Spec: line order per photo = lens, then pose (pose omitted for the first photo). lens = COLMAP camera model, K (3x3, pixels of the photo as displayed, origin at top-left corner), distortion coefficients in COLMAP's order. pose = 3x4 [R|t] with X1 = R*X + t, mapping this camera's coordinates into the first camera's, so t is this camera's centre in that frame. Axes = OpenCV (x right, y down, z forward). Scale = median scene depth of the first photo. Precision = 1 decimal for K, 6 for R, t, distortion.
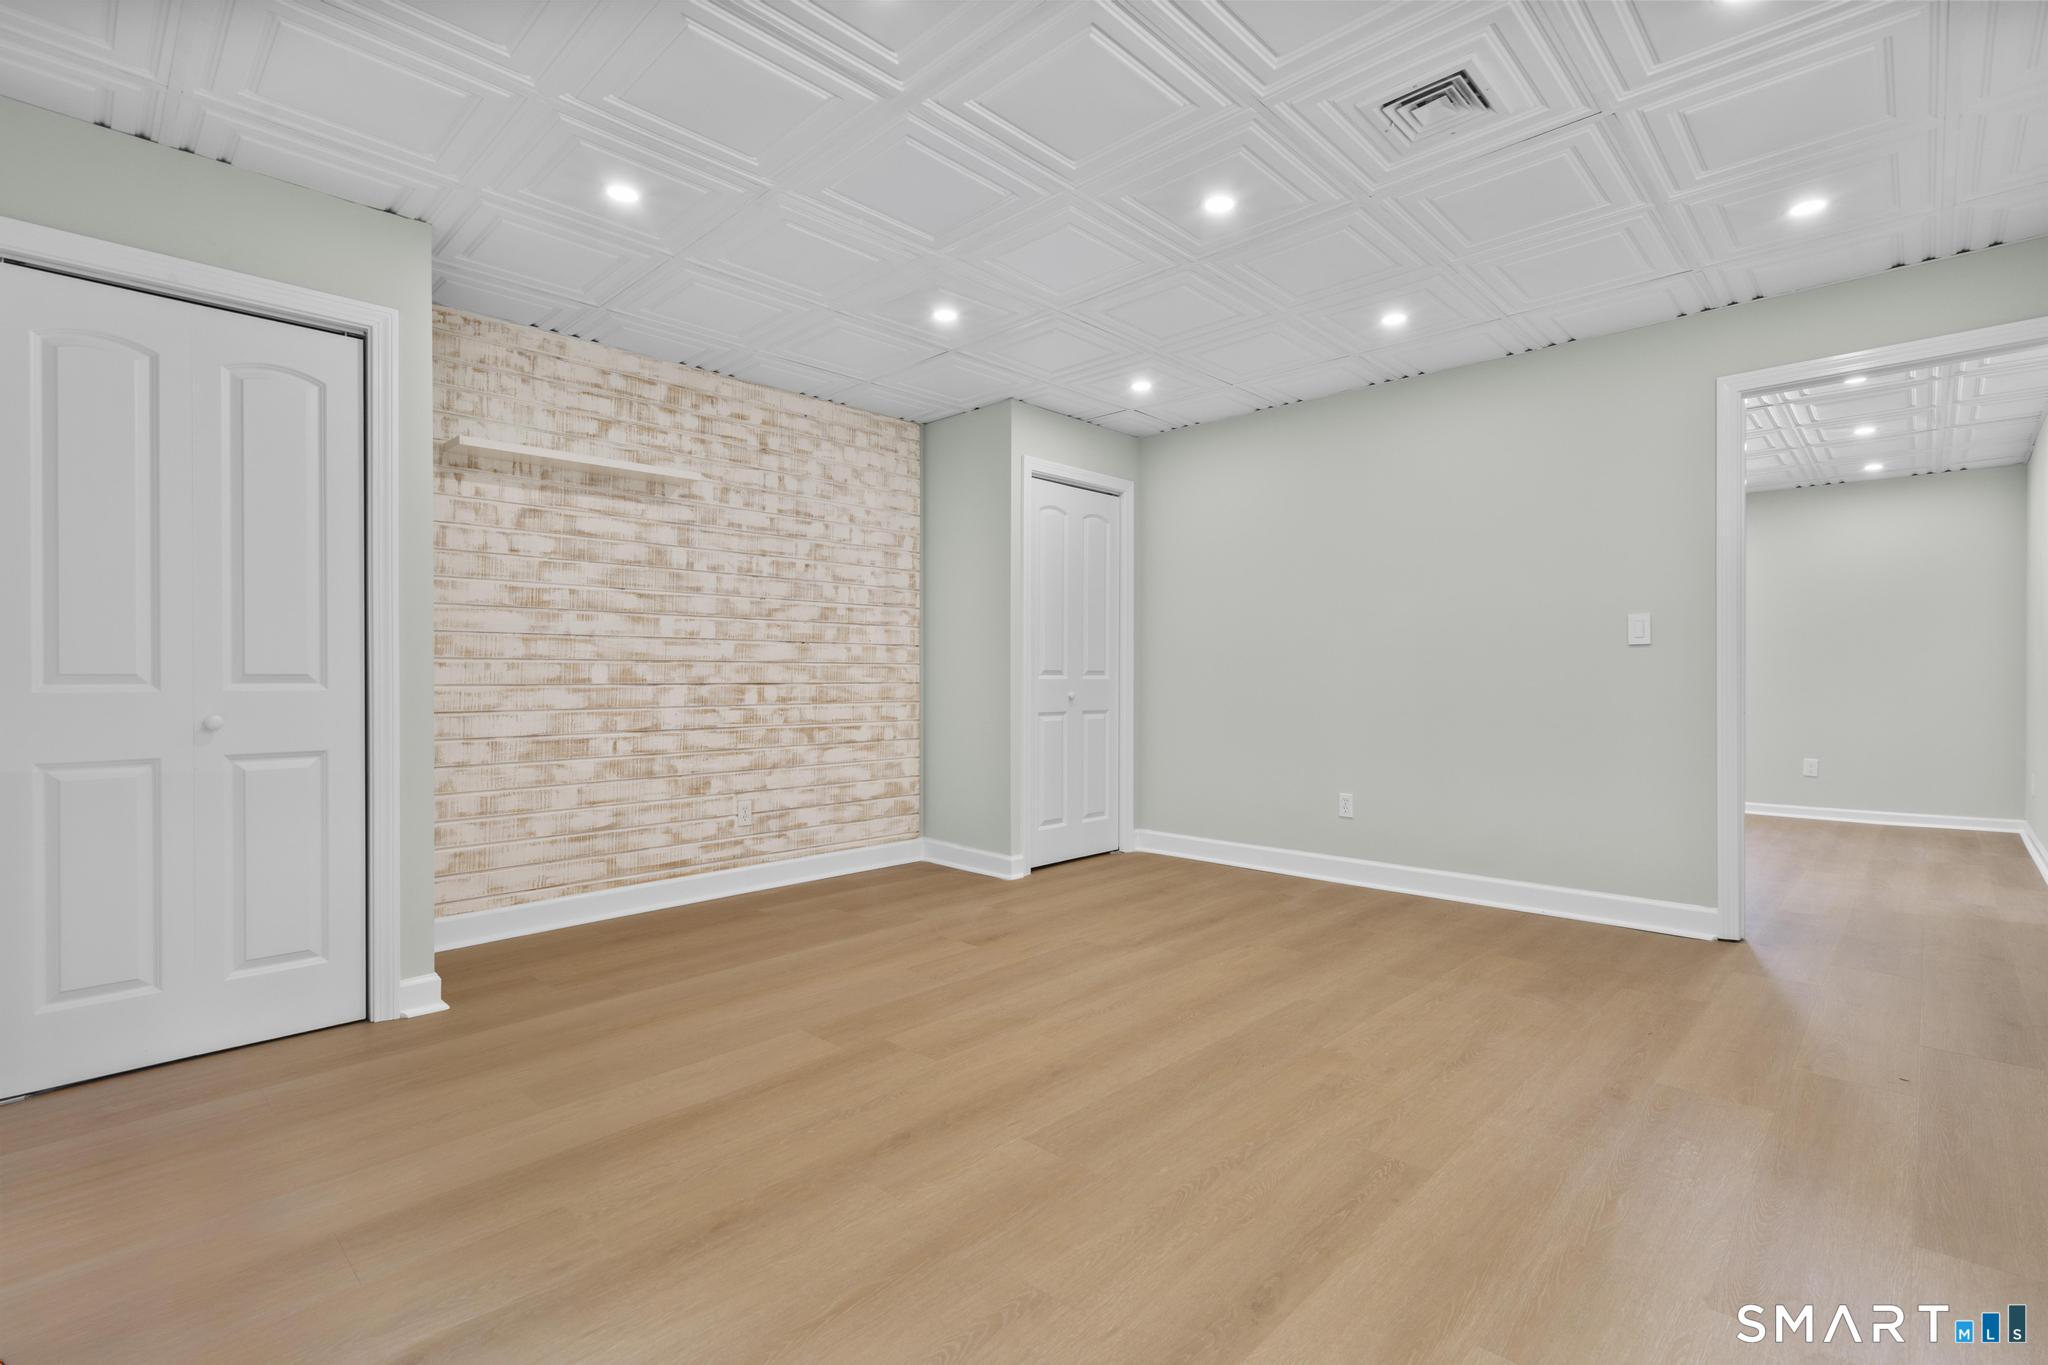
lens RADIAL K [[925.9, 0, 1024.0], [0, 925.9, 682.5], [0, 0, 1]] dist [0.001567, 0.000235]
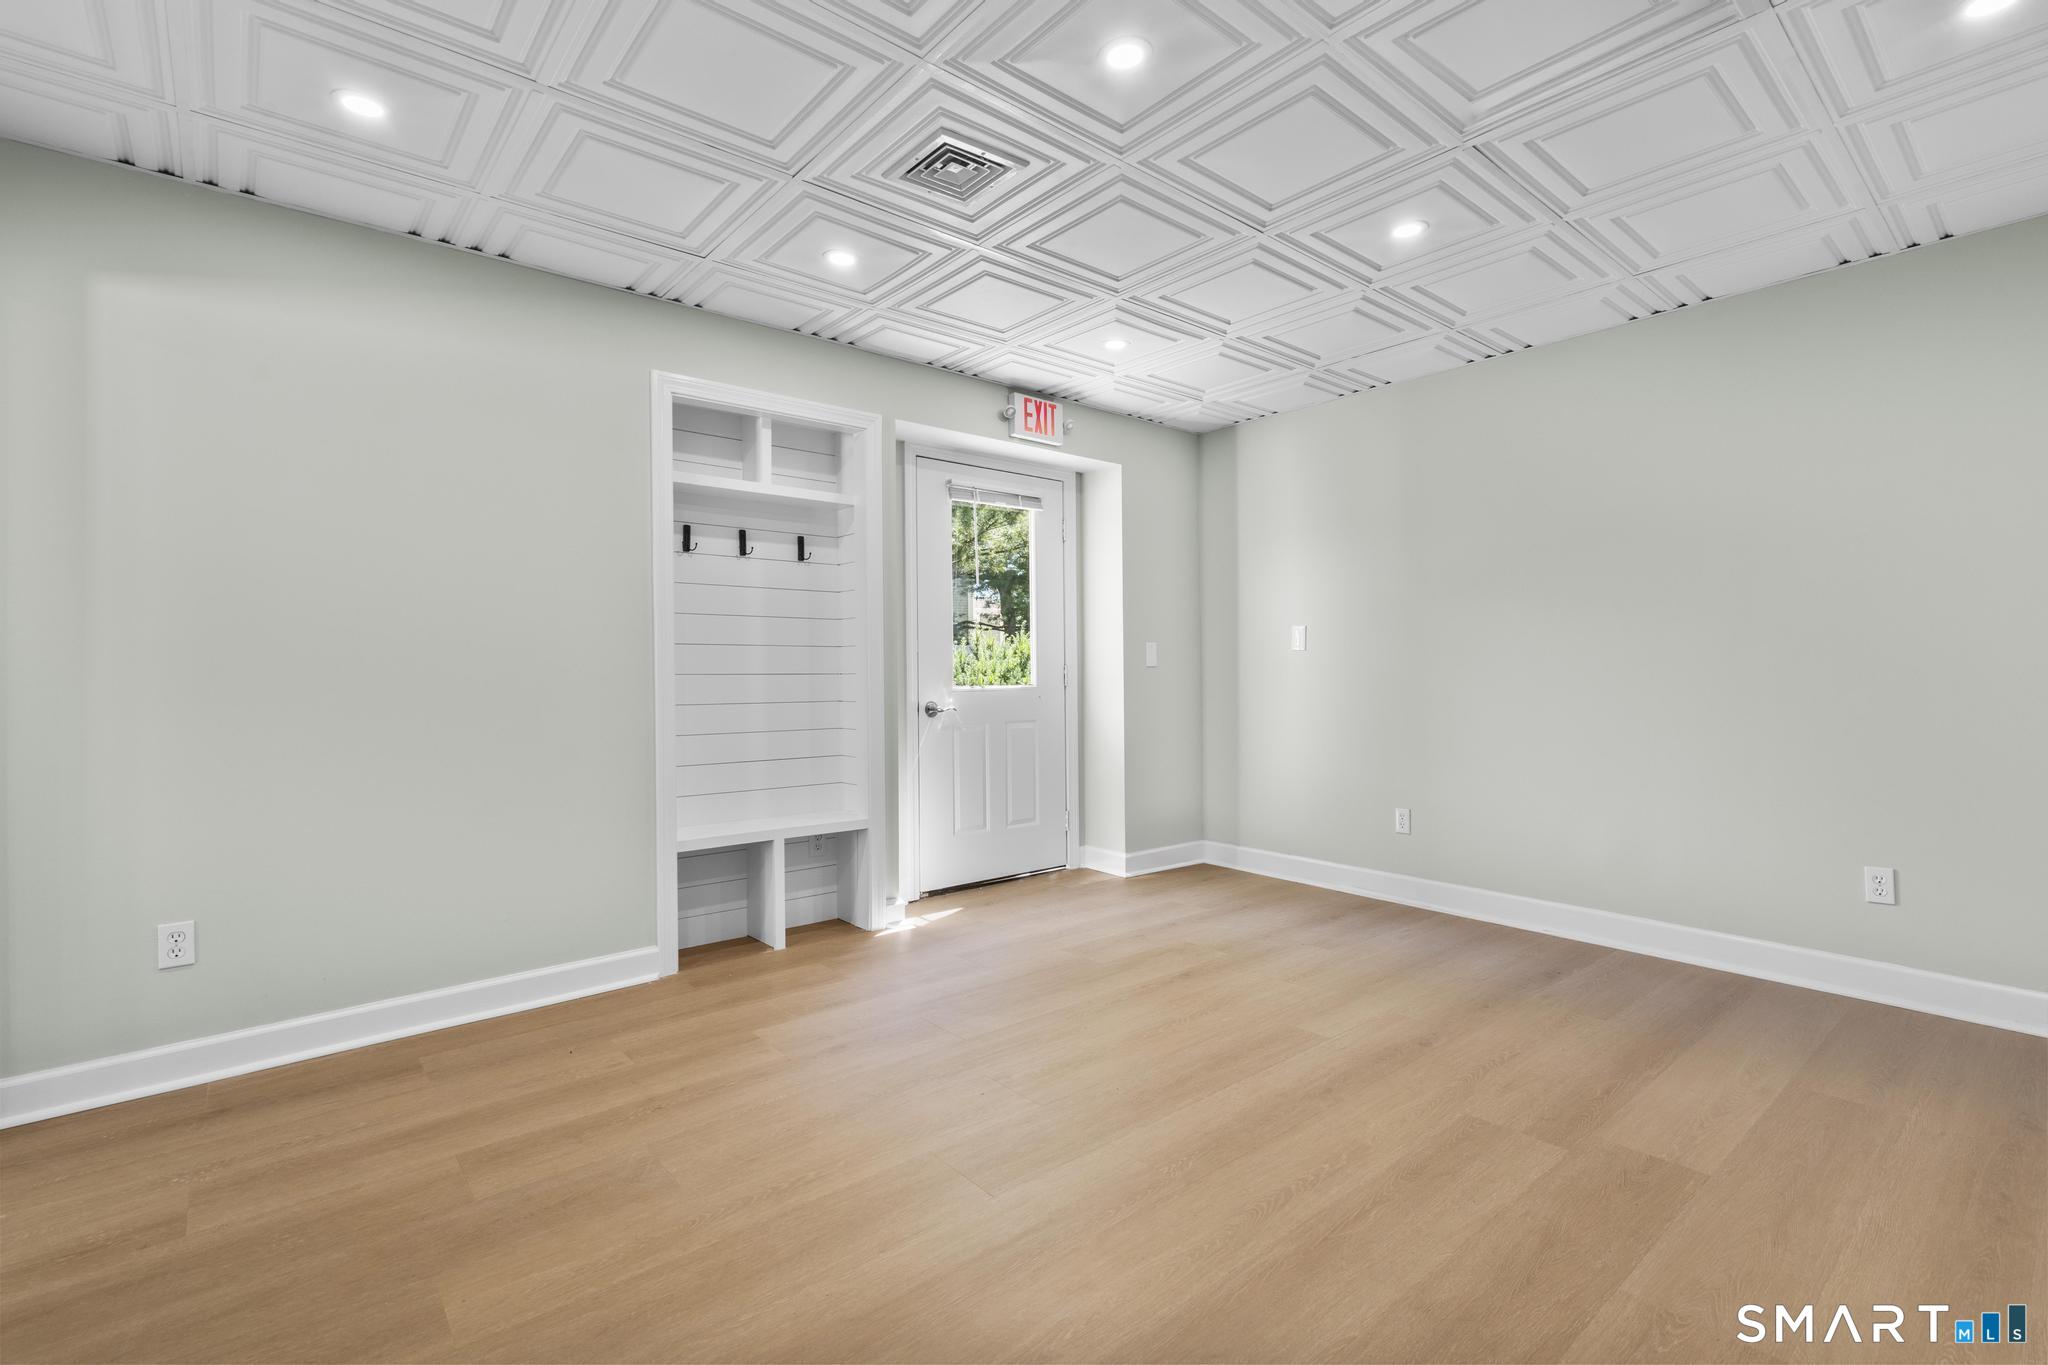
lens RADIAL K [[925.9, 0, 1024.0], [0, 925.9, 682.5], [0, 0, 1]] dist [0.001567, 0.000235]
pose [[-0.995191, 0.009199, 0.097522, 0.247349], [0.010442, 0.999871, 0.012237, -0.037740], [-0.097397, 0.013197, -0.995158, 1.919337]]
